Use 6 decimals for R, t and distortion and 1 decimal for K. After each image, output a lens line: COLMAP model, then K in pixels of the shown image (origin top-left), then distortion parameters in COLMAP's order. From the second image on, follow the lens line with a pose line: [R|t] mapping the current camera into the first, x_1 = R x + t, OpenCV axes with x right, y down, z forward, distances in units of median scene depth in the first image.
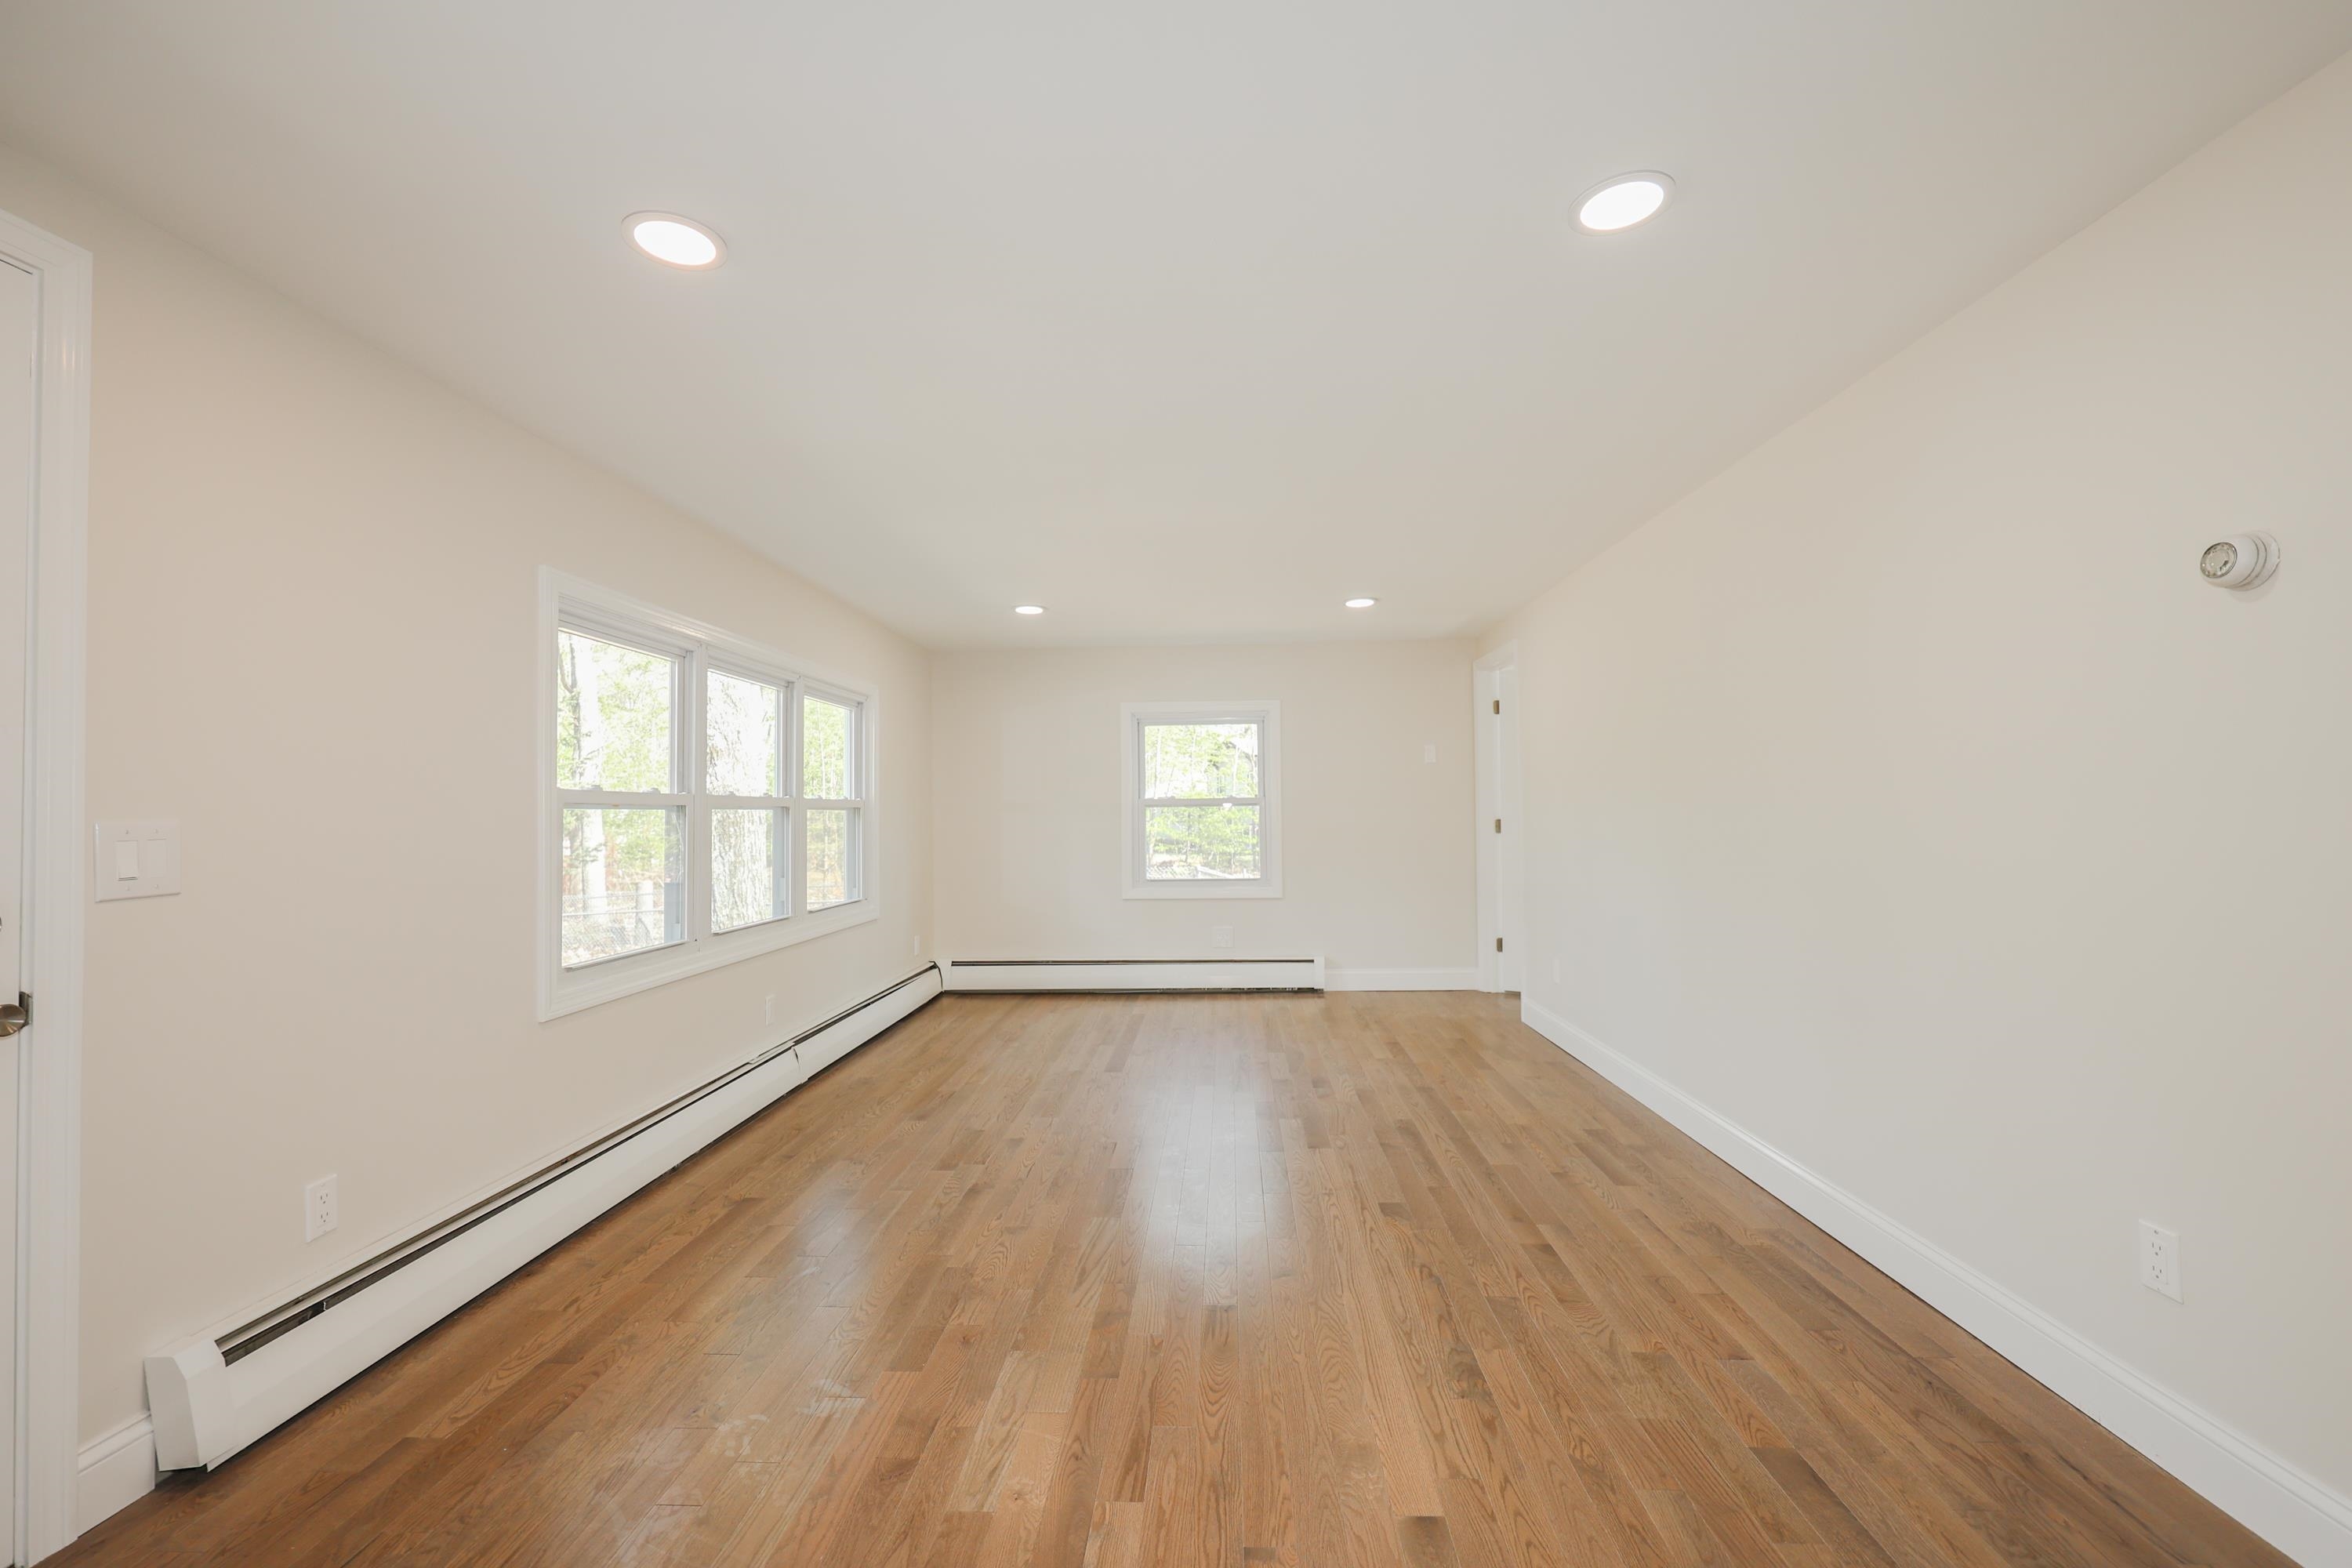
lens RADIAL K [[969.1, 0, 1180.8], [0, 969.1, 796.5], [0, 0, 1]] dist [-0.011001, -0.000645]
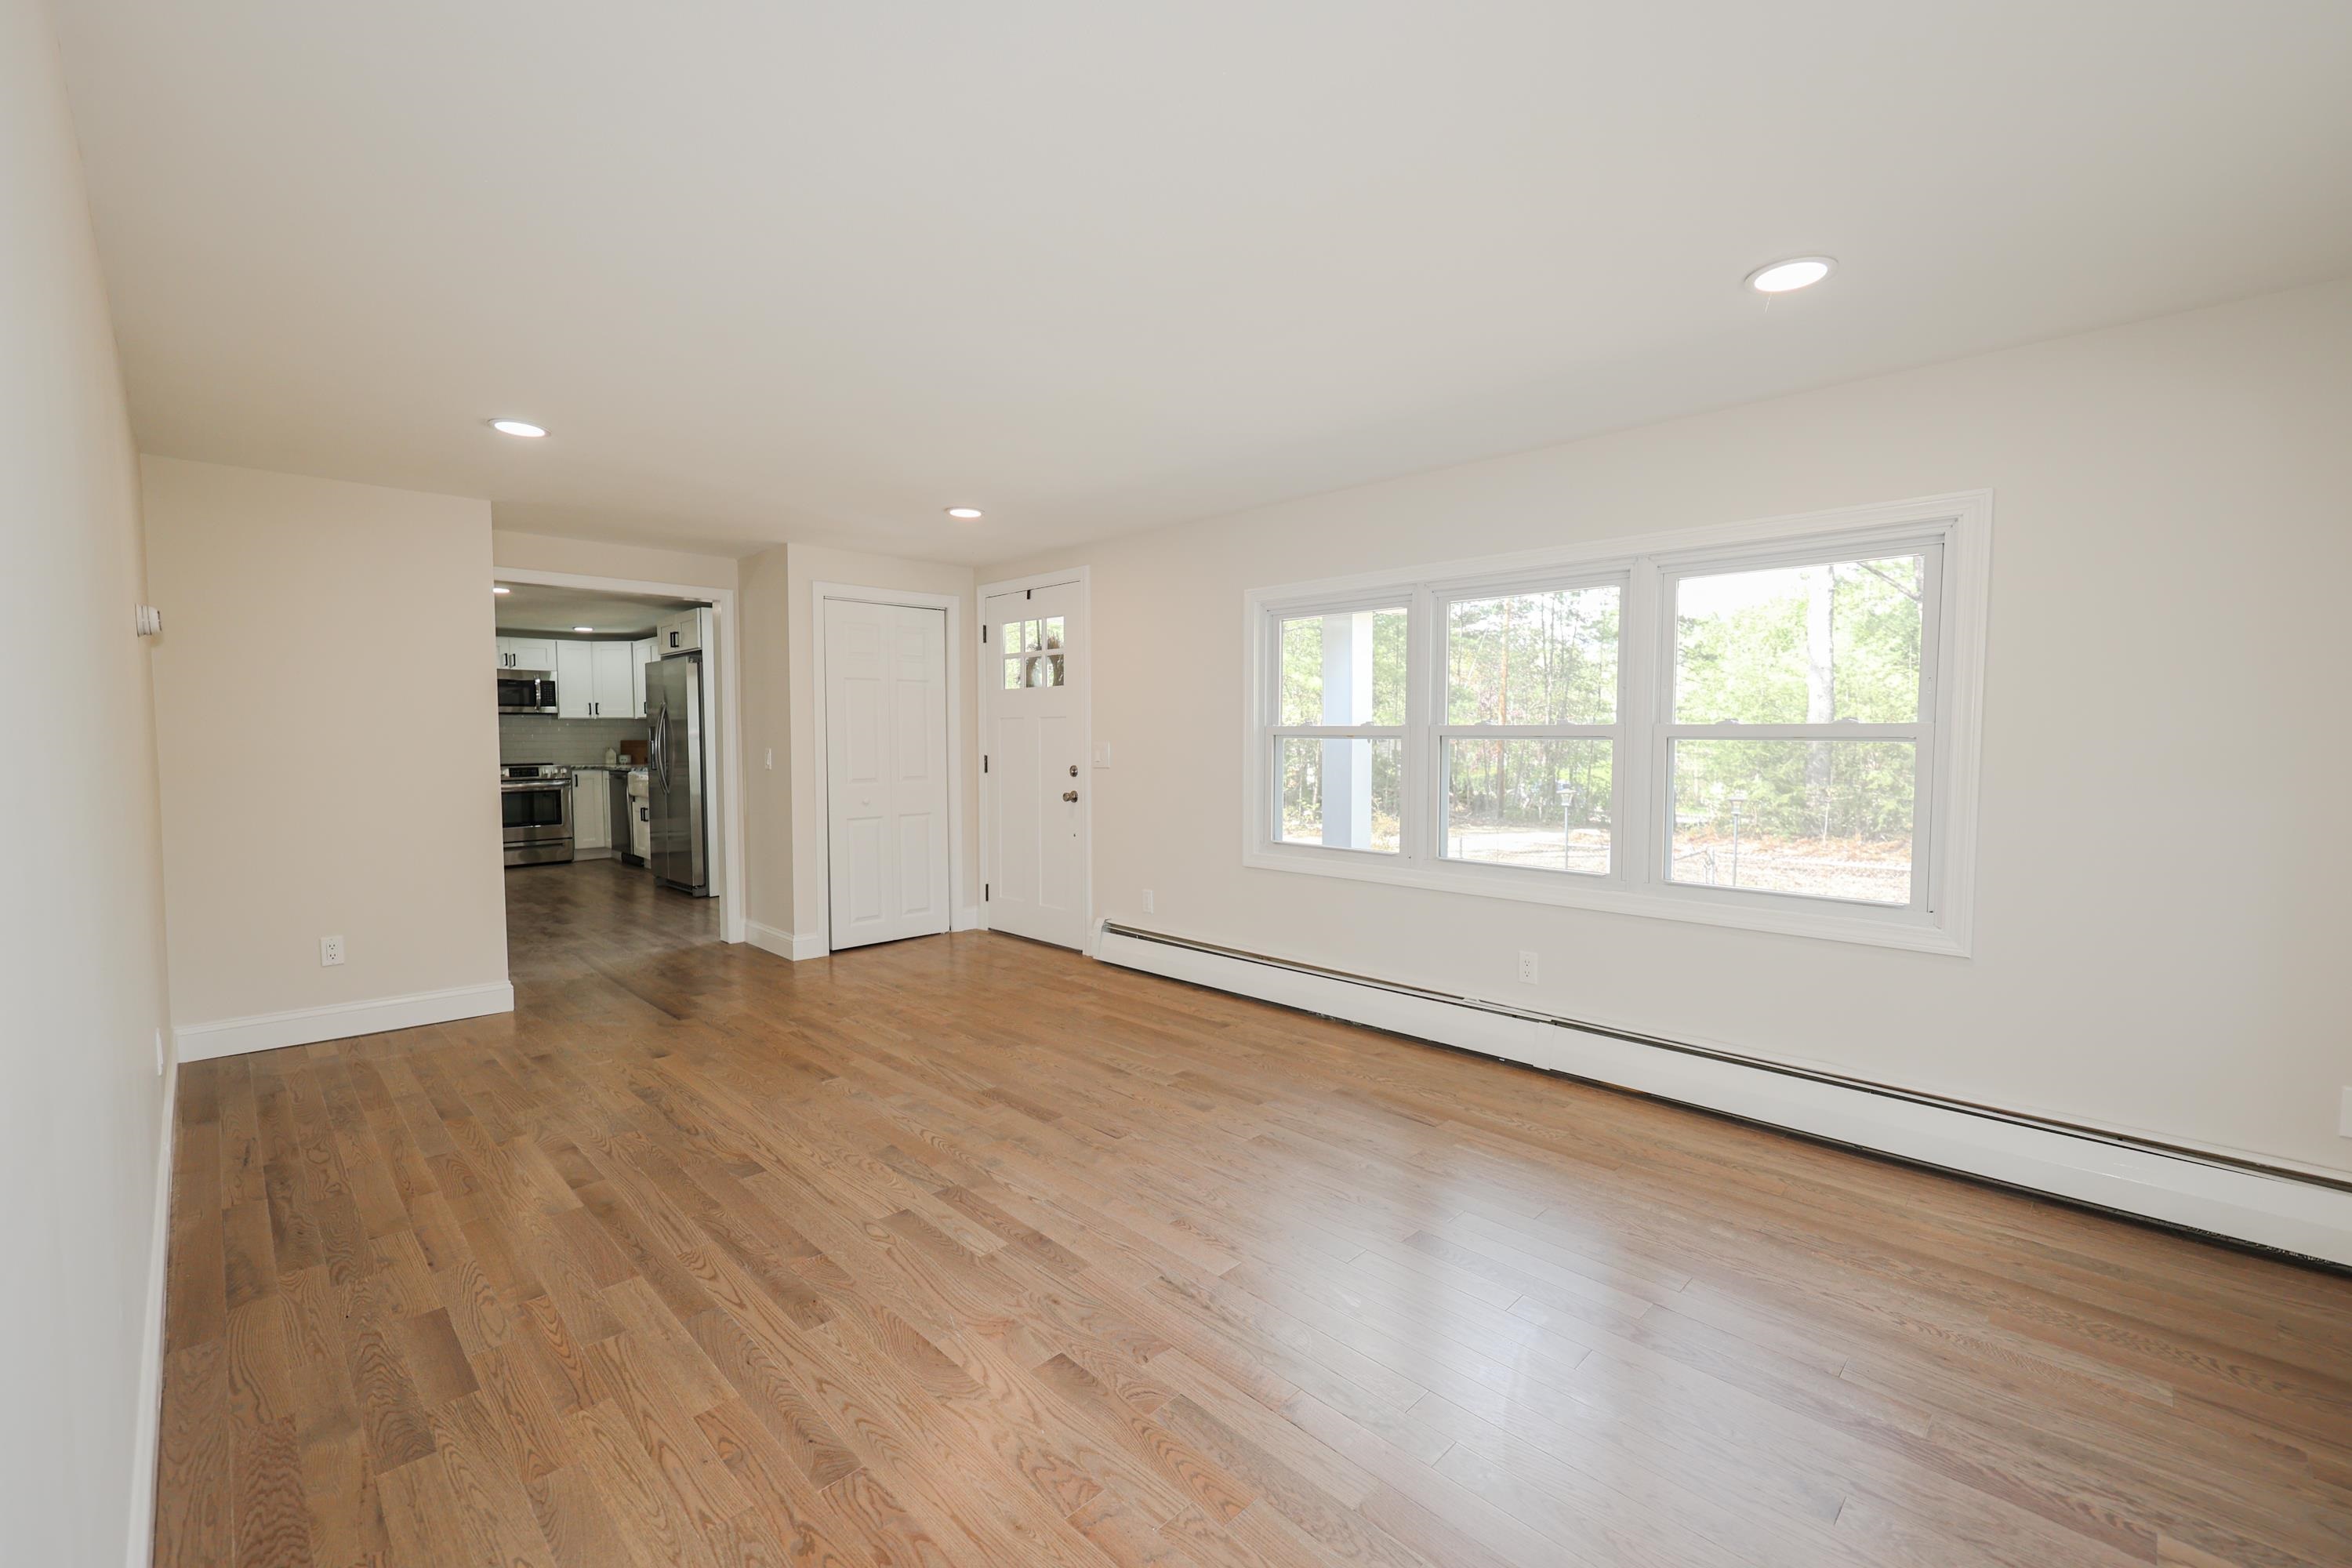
lens RADIAL K [[969.1, 0, 1185.9], [0, 969.1, 779.0], [0, 0, 1]] dist [-0.011001, -0.000645]
pose [[-0.664920, 0.049148, -0.745296, 0.610127], [0.022013, 0.998689, 0.046219, 0.002833], [0.746590, 0.014325, -0.665130, 1.907065]]
